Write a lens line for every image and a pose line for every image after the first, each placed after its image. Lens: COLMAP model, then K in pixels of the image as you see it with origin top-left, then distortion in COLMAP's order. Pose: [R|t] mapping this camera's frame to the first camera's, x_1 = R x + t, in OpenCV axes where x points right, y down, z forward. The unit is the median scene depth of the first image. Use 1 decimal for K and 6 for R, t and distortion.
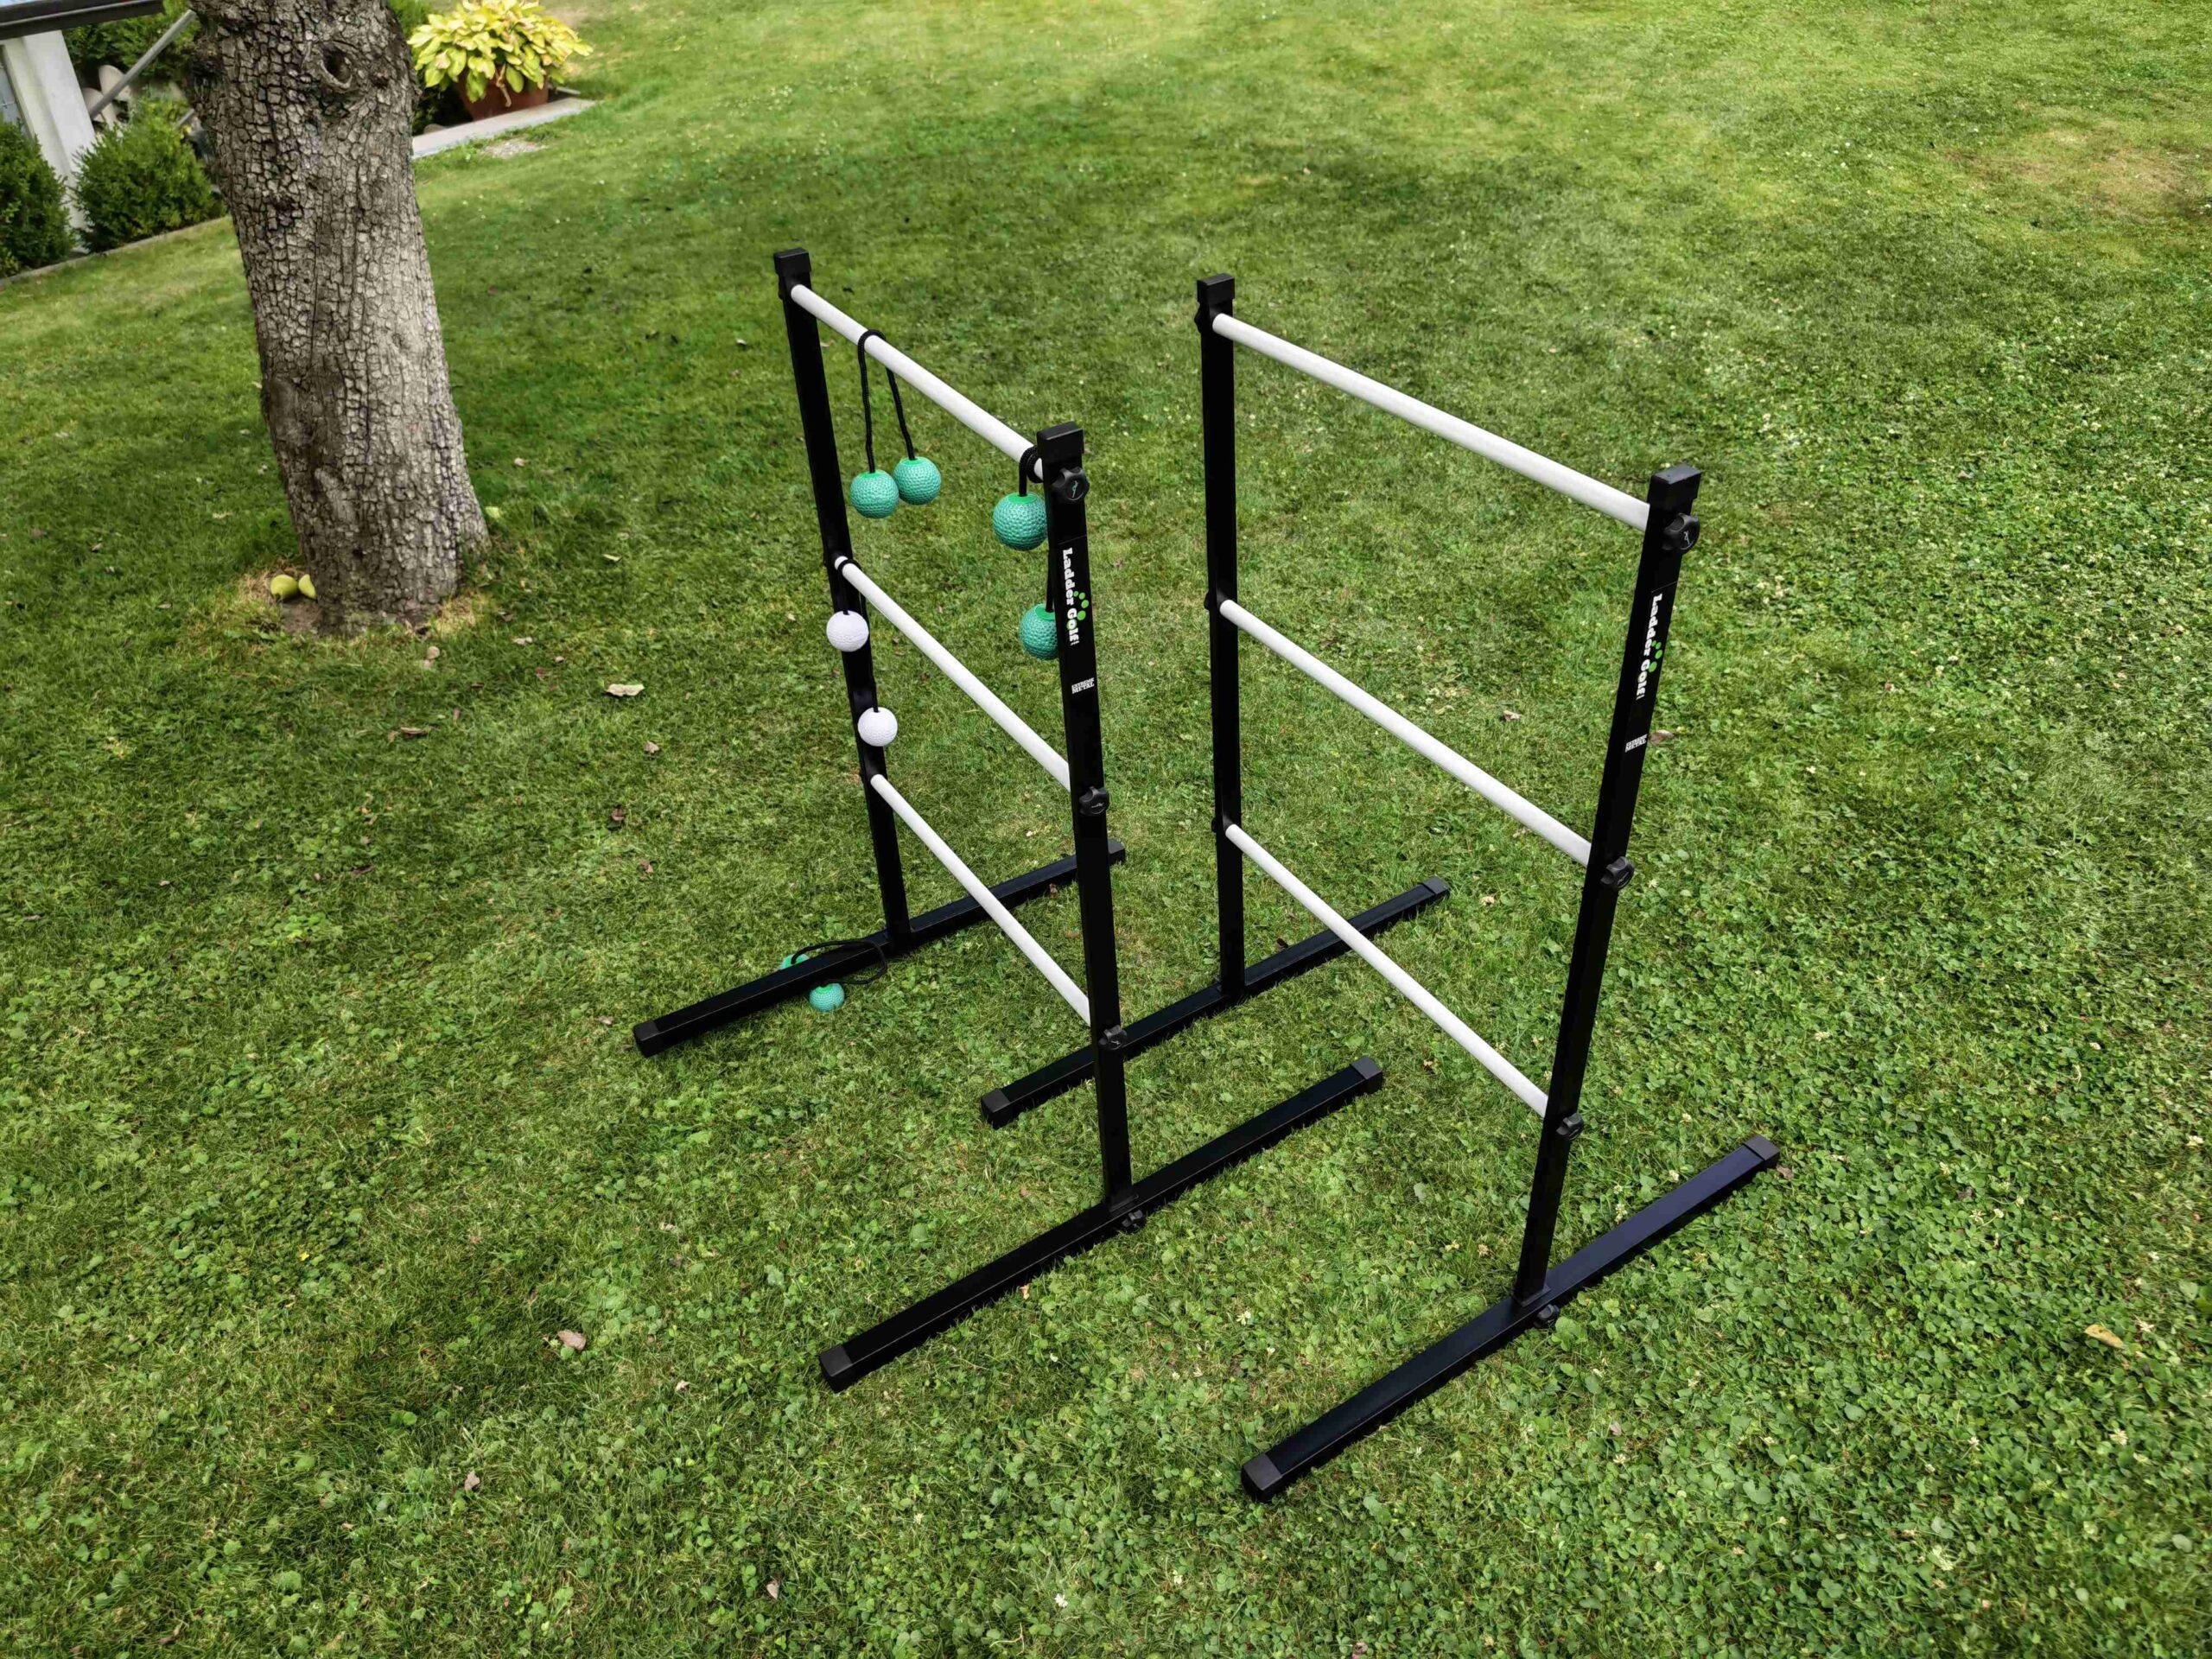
lens RADIAL K [[1589.2, 0, 1119.1], [0, 1589.2, 836.1], [0, 0, 1]] dist [0.005016, -0.018711]
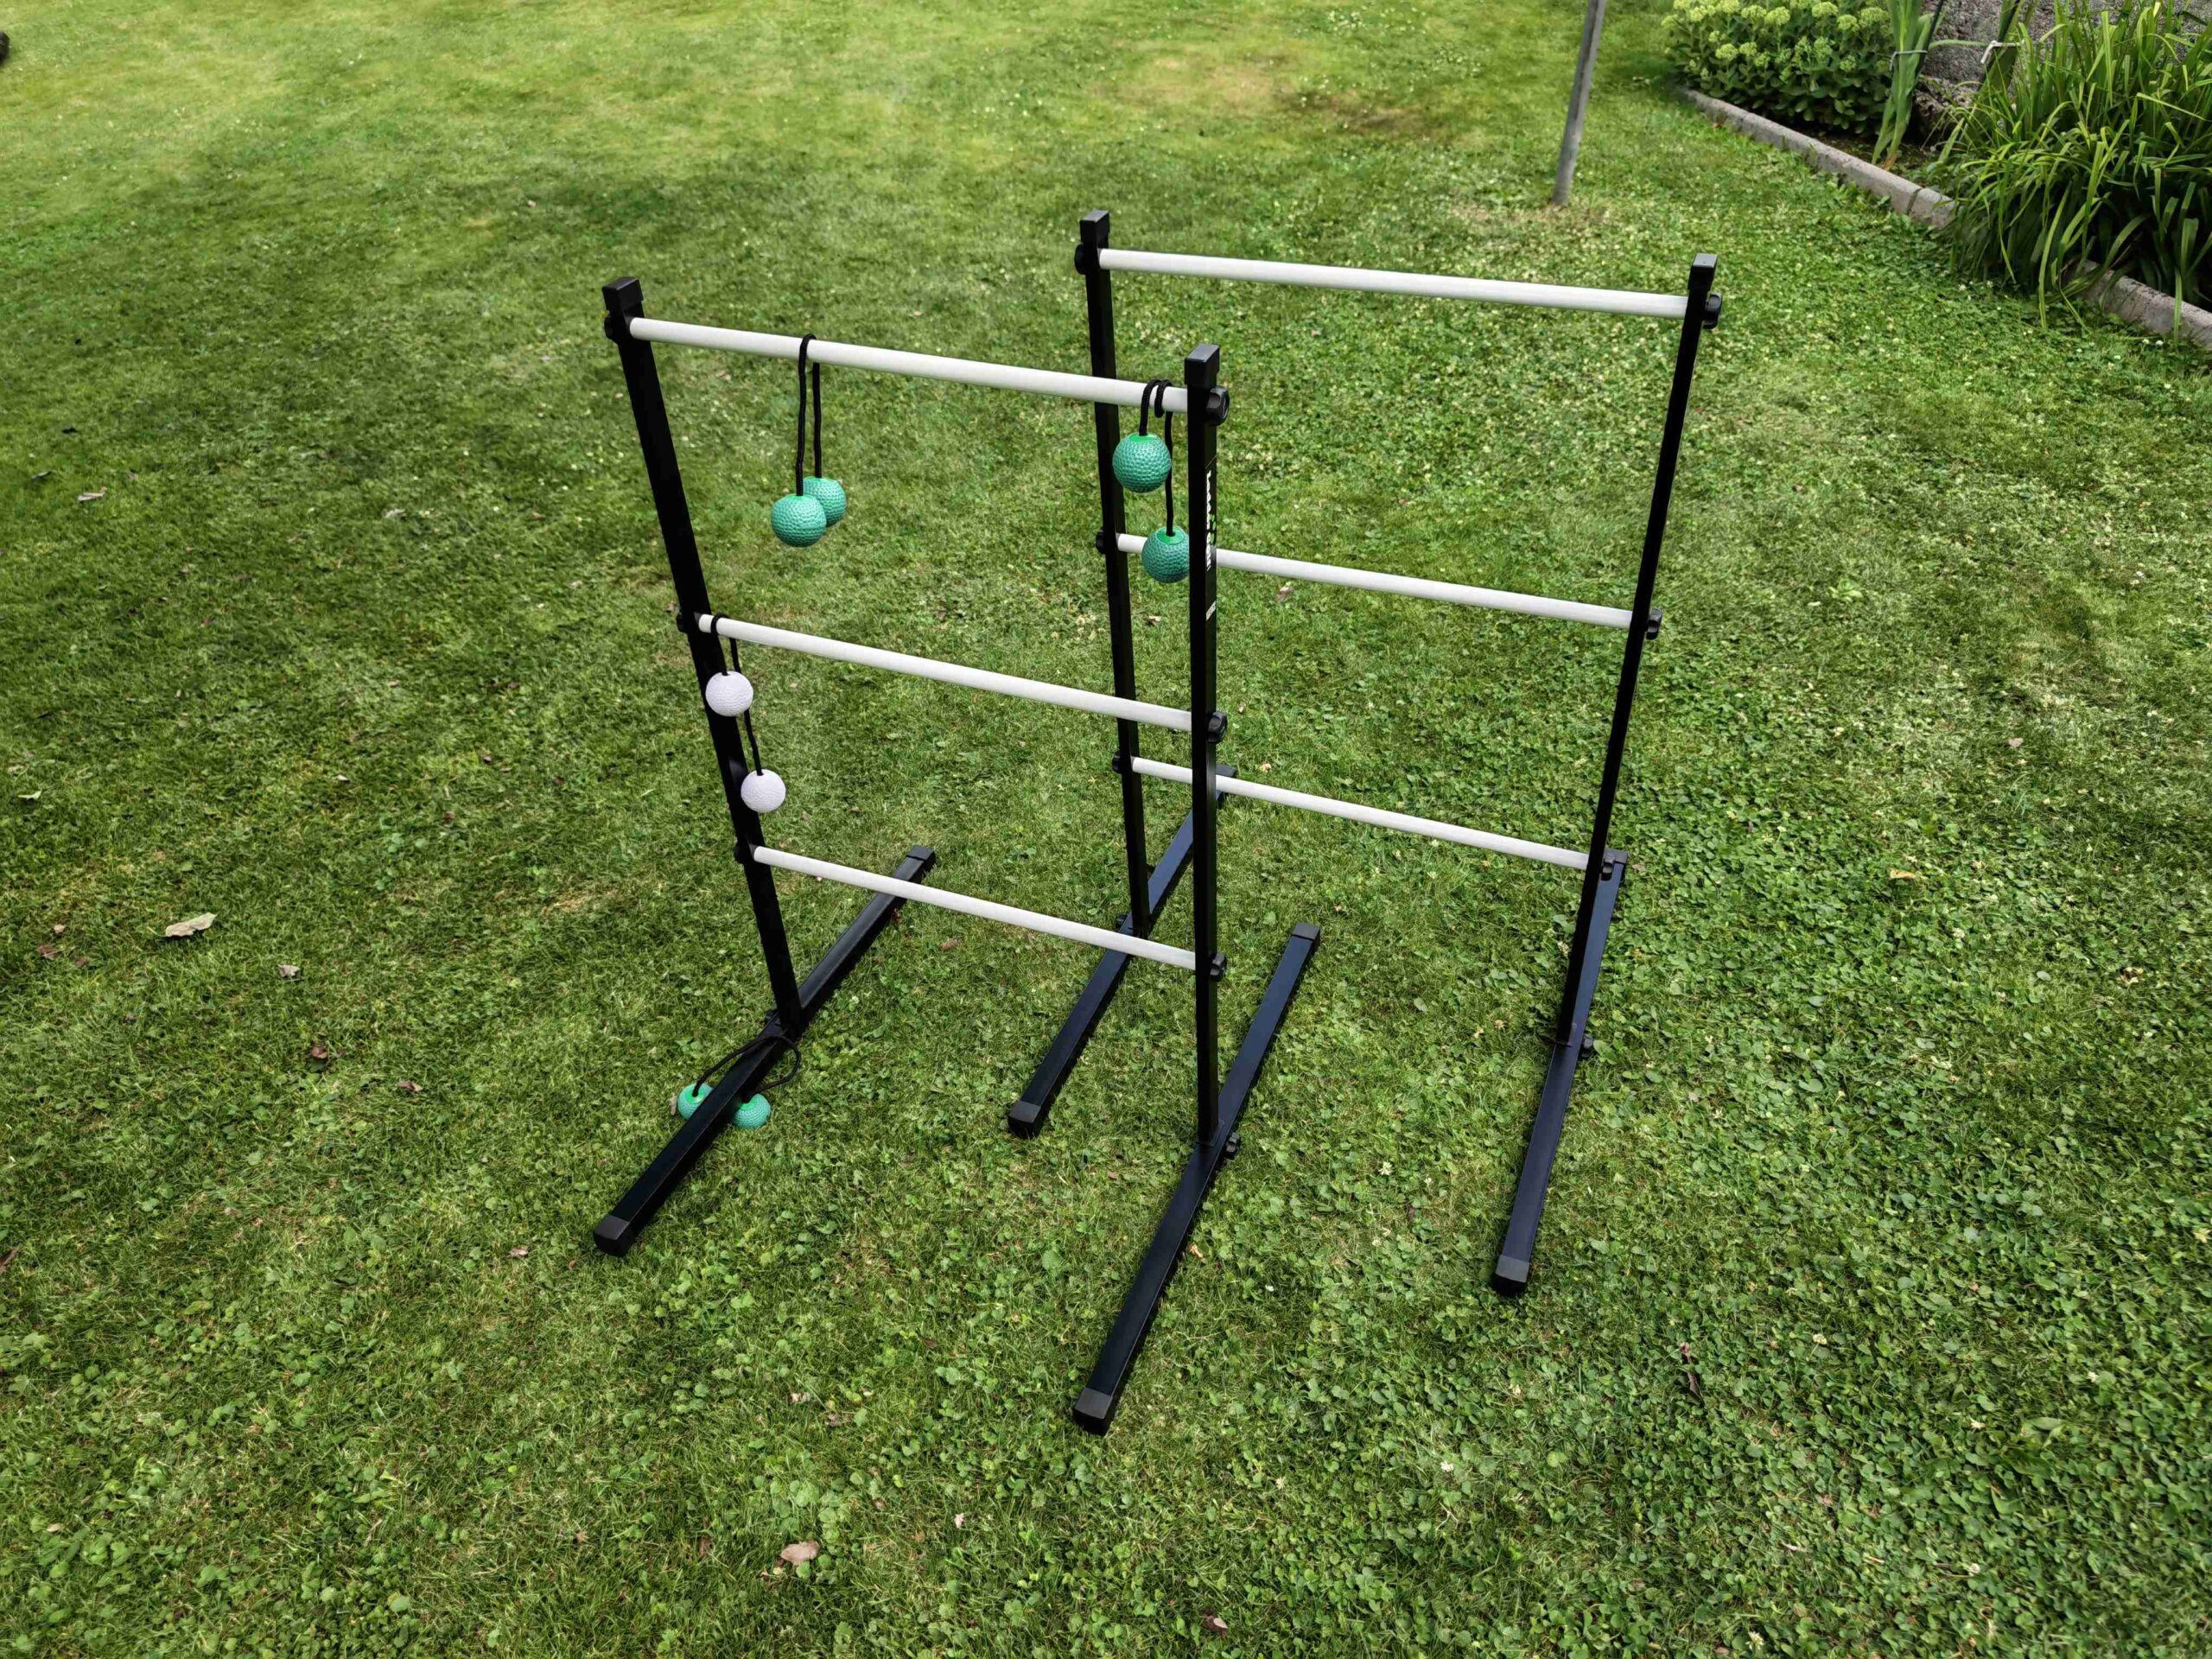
lens RADIAL K [[1589.2, 0, 1111.9], [0, 1589.2, 814.3], [0, 0, 1]] dist [0.005016, -0.018711]
pose [[0.811834, -0.347942, 0.468895, -0.410339], [0.358671, 0.930855, 0.069743, -0.047617], [-0.460739, 0.111560, 0.880496, 0.106319]]
